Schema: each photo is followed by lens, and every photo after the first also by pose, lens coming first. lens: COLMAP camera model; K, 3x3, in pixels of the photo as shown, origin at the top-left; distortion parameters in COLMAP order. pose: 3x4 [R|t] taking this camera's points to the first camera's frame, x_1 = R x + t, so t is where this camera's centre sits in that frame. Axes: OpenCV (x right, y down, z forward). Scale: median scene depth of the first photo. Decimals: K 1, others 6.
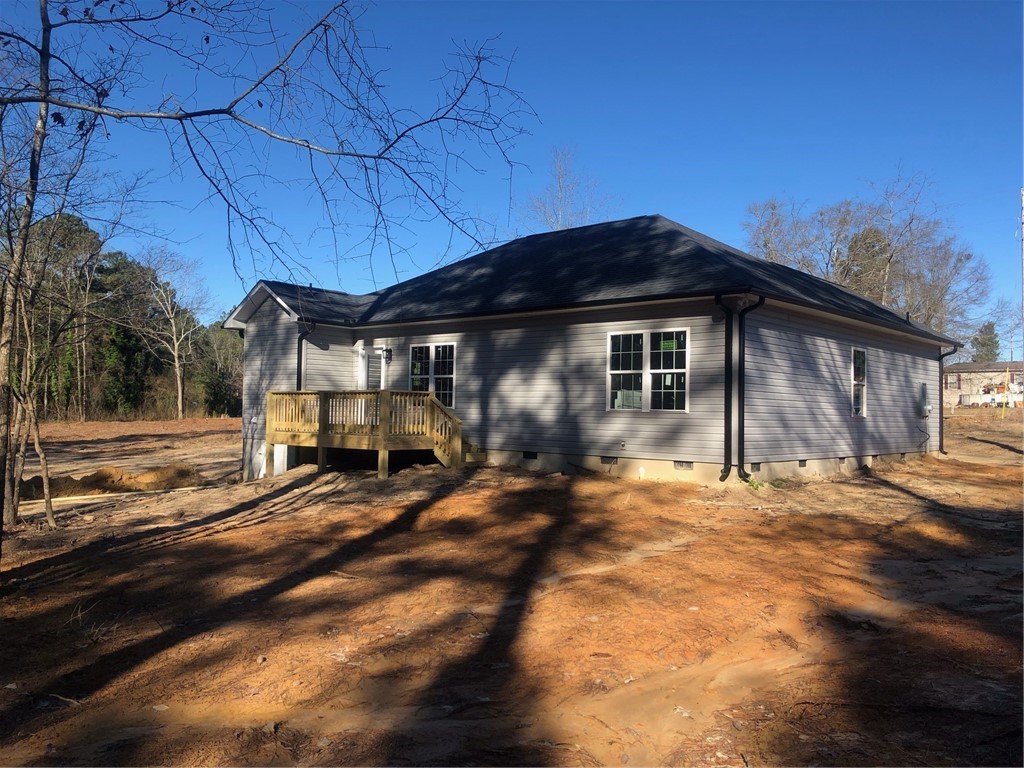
lens RADIAL K [[844.1, 0, 513.6], [0, 844.1, 383.2], [0, 0, 1]] dist [0.009487, -0.000059]
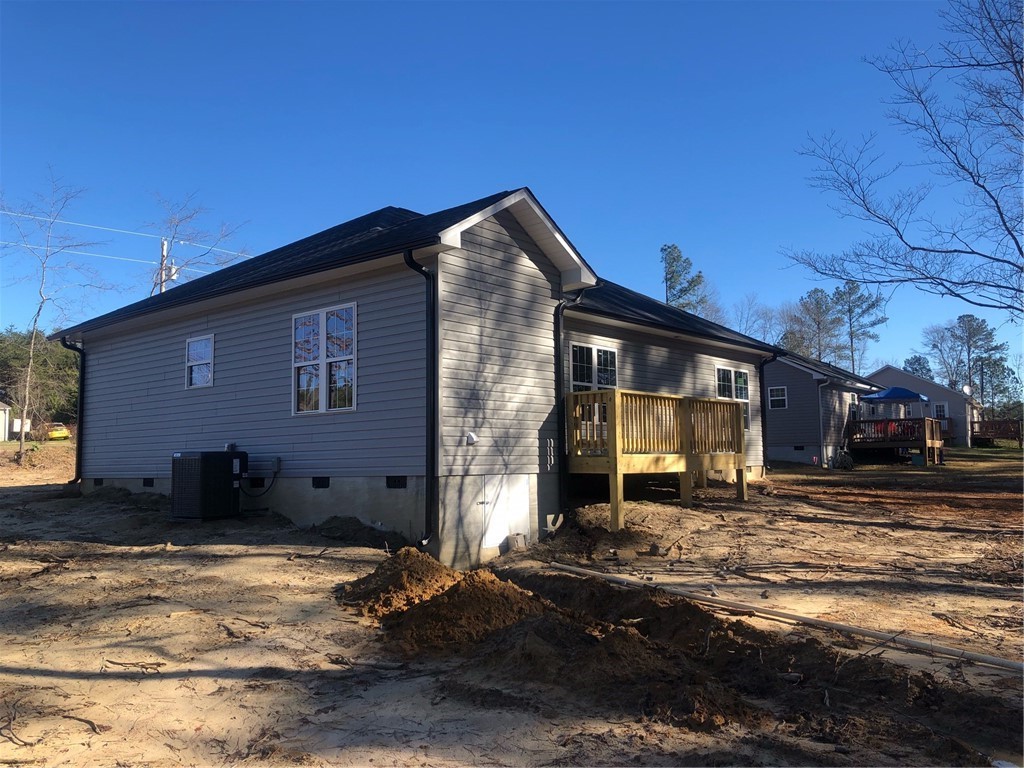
lens RADIAL K [[844.1, 0, 513.7], [0, 844.1, 385.7], [0, 0, 1]] dist [0.009487, -0.000059]
pose [[-0.017367, 0.069141, 0.997456, -0.925493], [-0.026585, 0.997222, -0.069588, 0.052134], [-0.999496, -0.027726, -0.015481, 1.104374]]
